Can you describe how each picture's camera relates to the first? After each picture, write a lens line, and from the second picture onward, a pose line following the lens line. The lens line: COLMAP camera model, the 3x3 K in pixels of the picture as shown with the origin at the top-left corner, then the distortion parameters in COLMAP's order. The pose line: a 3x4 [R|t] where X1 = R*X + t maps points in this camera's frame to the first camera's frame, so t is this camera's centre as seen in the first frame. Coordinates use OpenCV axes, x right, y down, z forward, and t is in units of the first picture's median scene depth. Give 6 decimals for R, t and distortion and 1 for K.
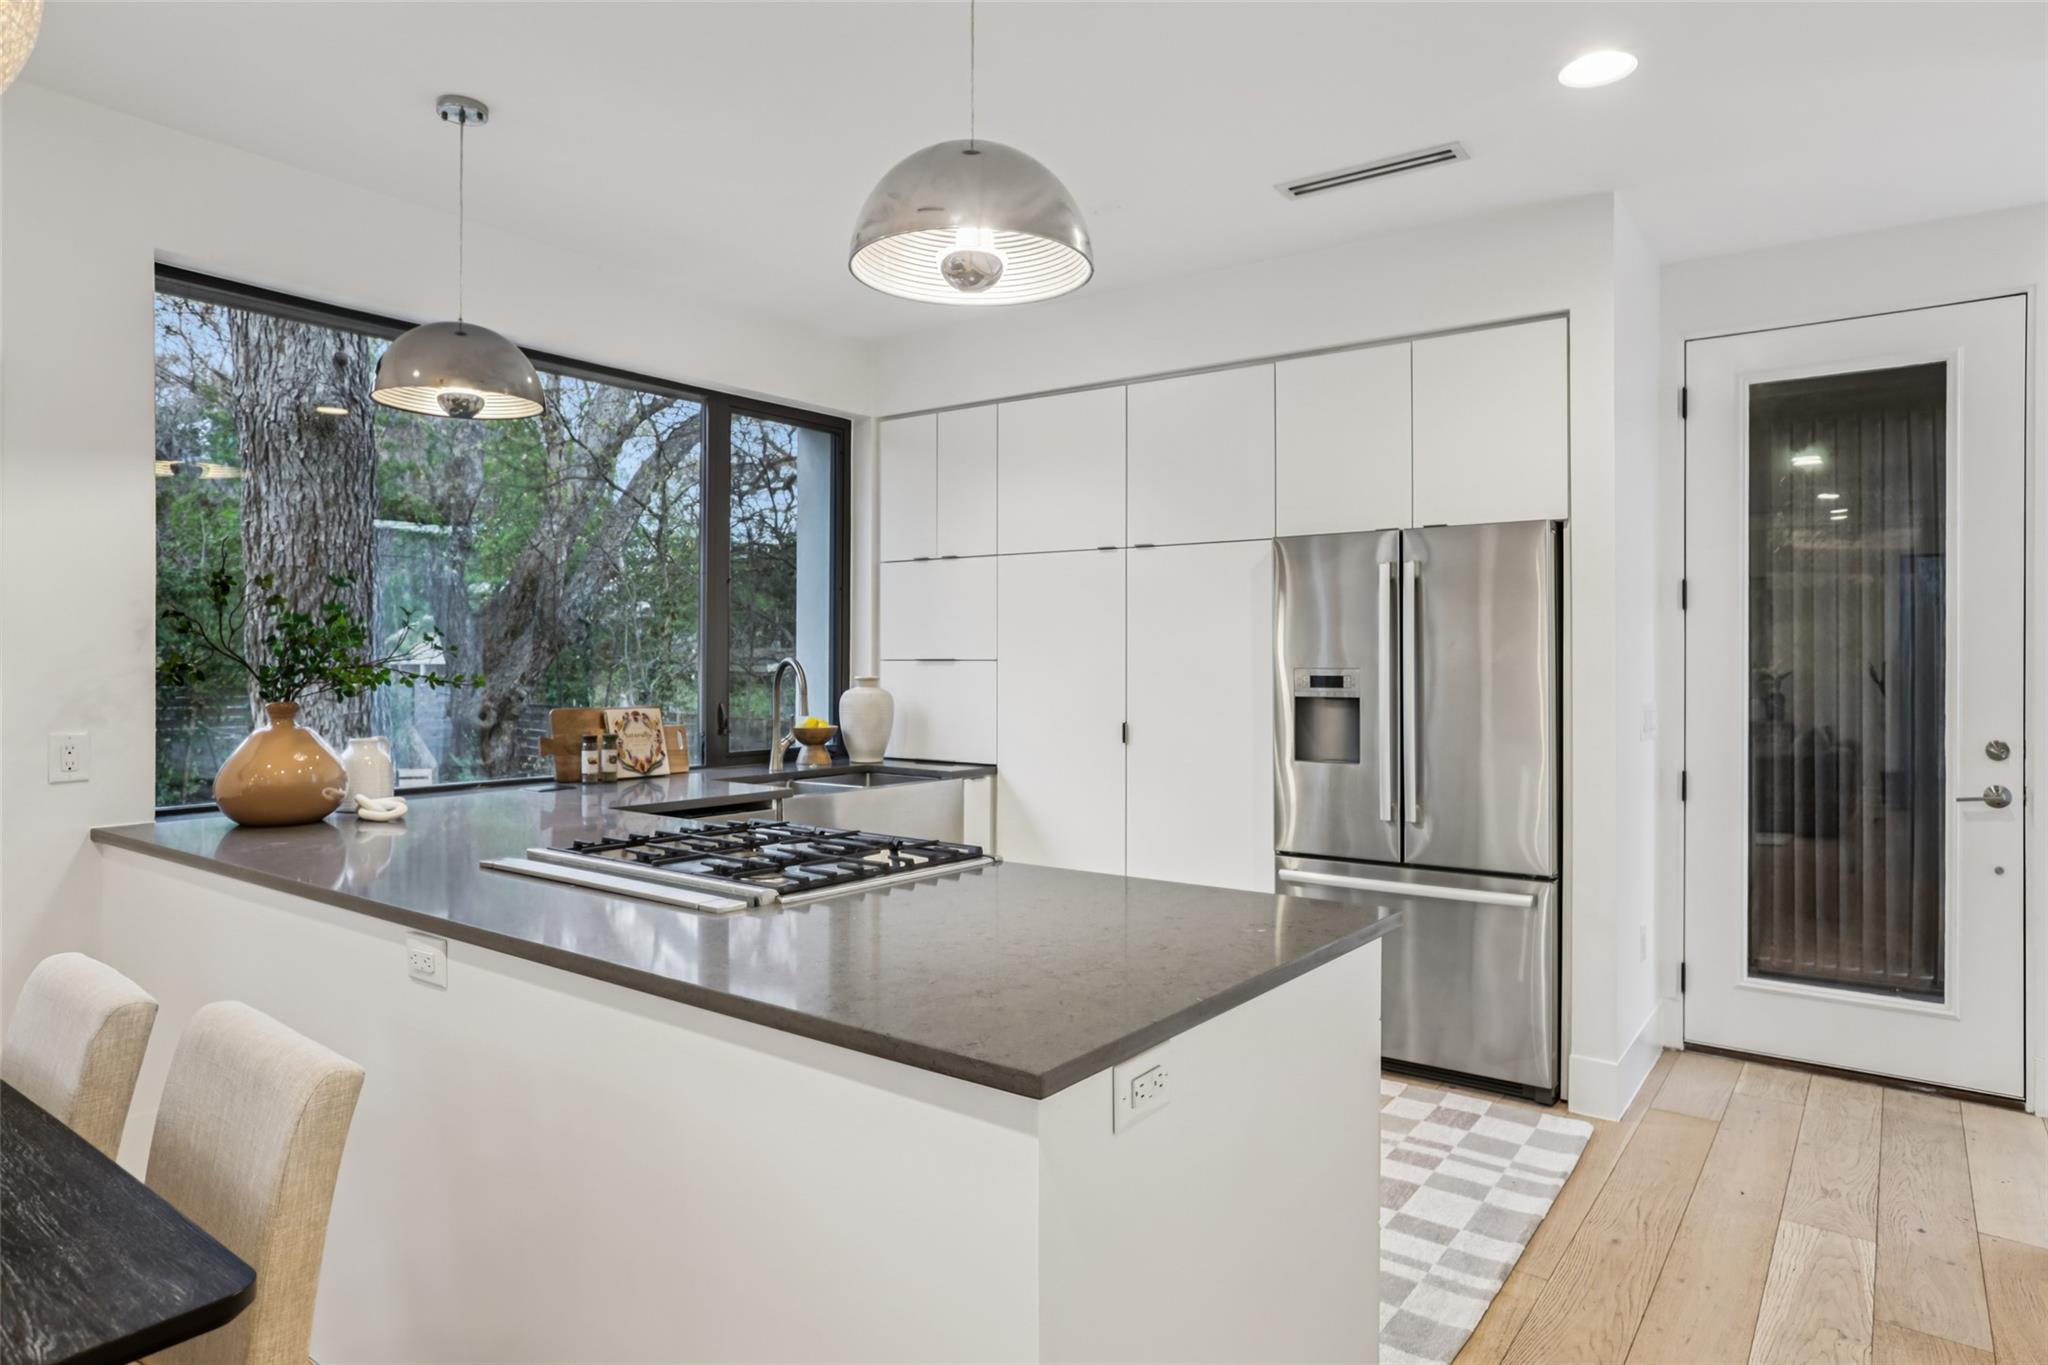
lens RADIAL K [[1192.4, 0, 1020.3], [0, 1192.4, 675.4], [0, 0, 1]] dist [-0.028855, -0.001129]
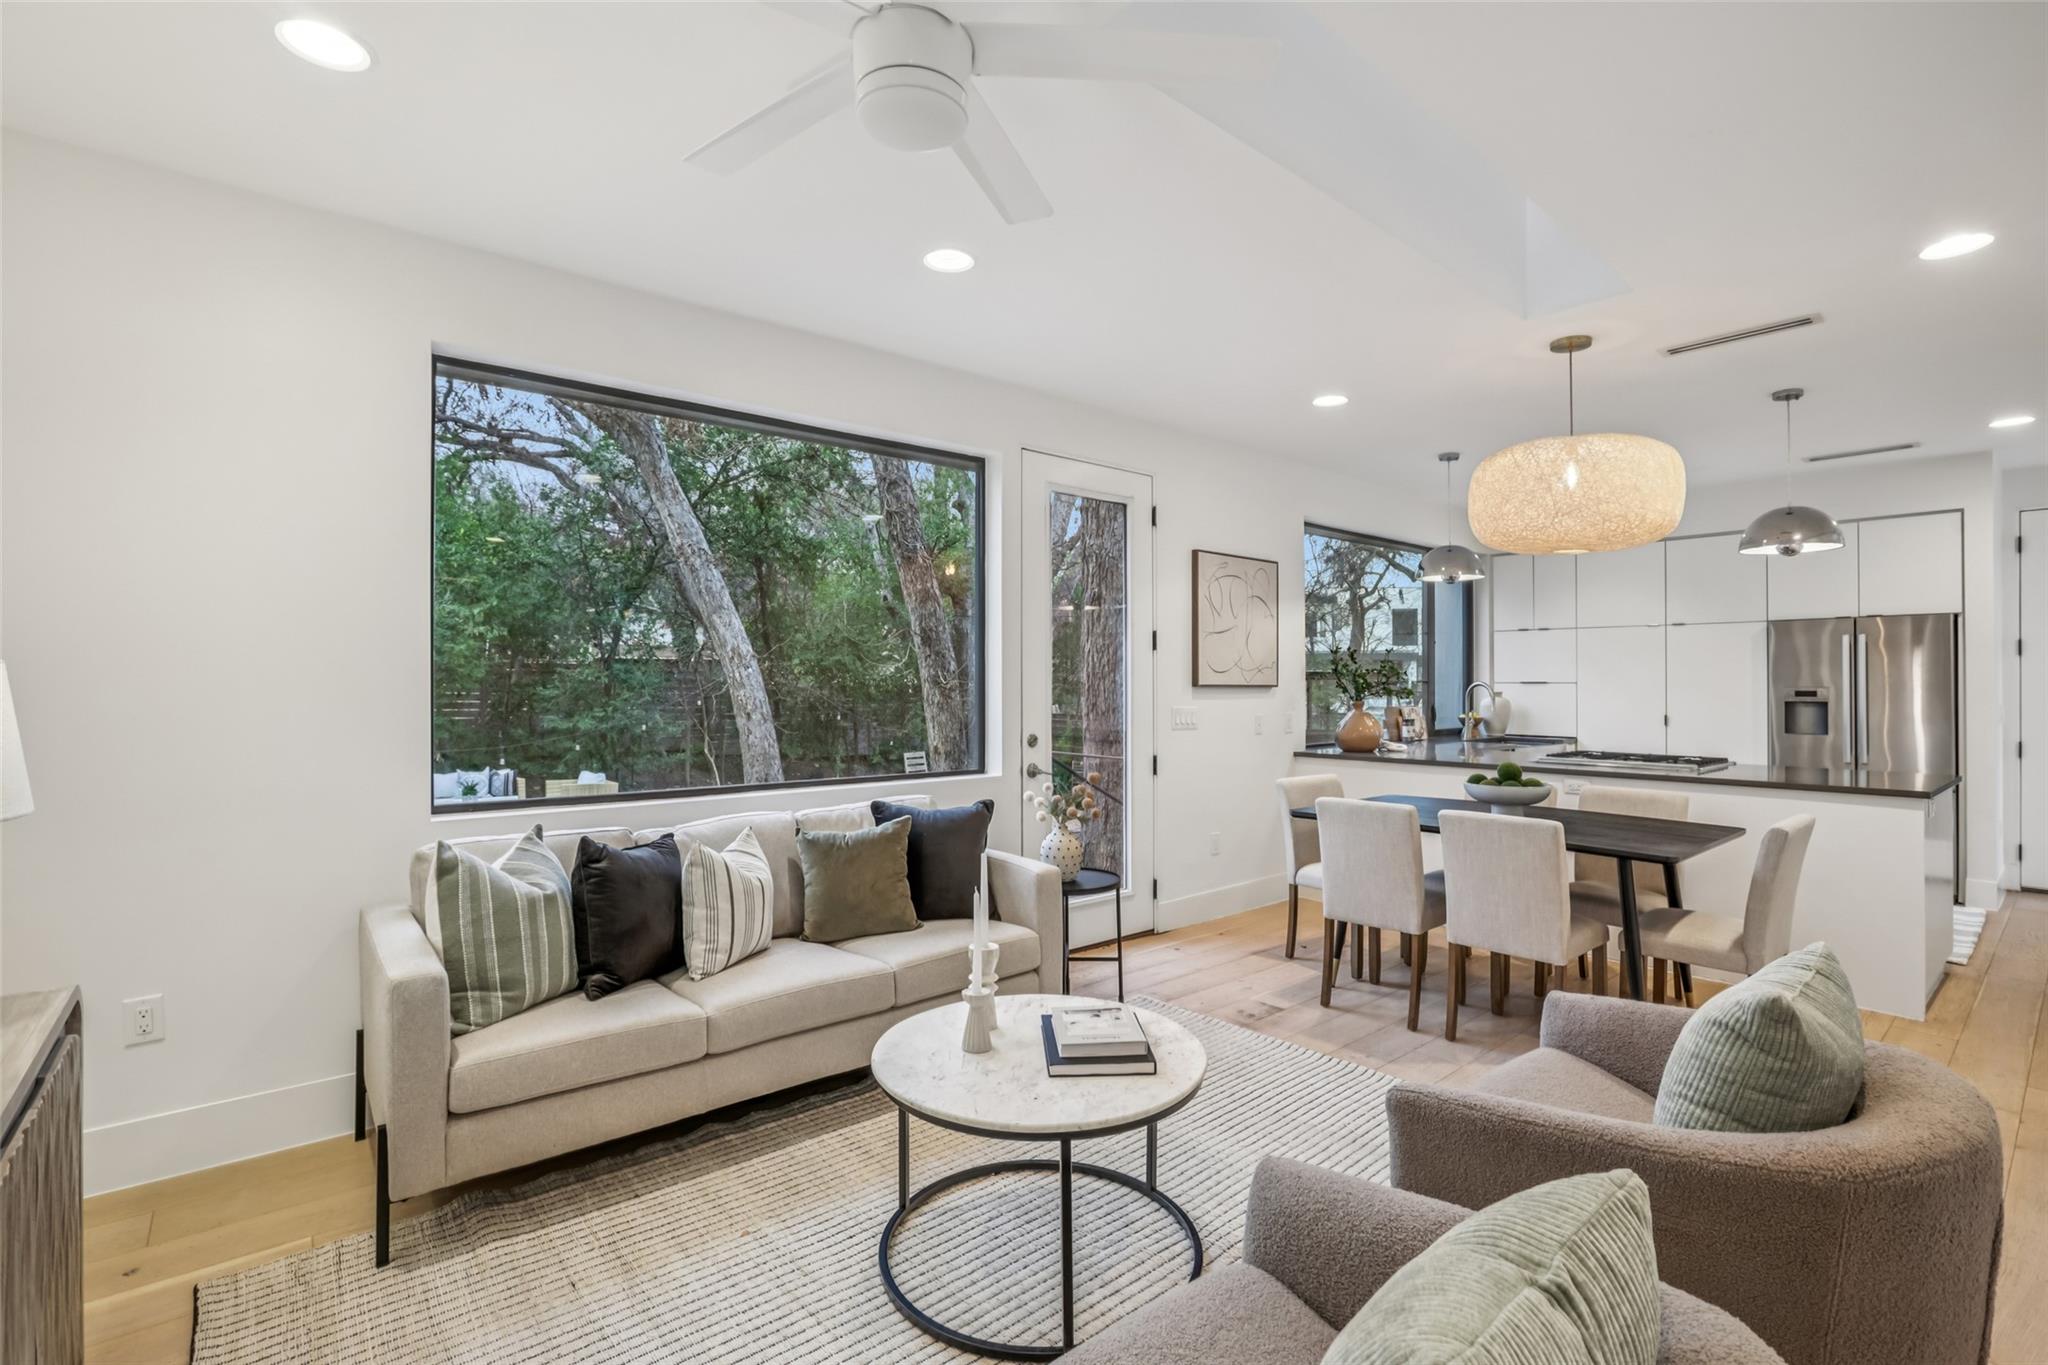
lens RADIAL K [[926.9, 0, 1029.9], [0, 926.9, 688.3], [0, 0, 1]] dist [-0.004522, -0.000218]
pose [[0.977943, 0.001651, -0.208865, -0.686564], [-0.001621, 0.999999, 0.000314, -0.002963], [0.208866, 0.000032, 0.977944, -0.779591]]
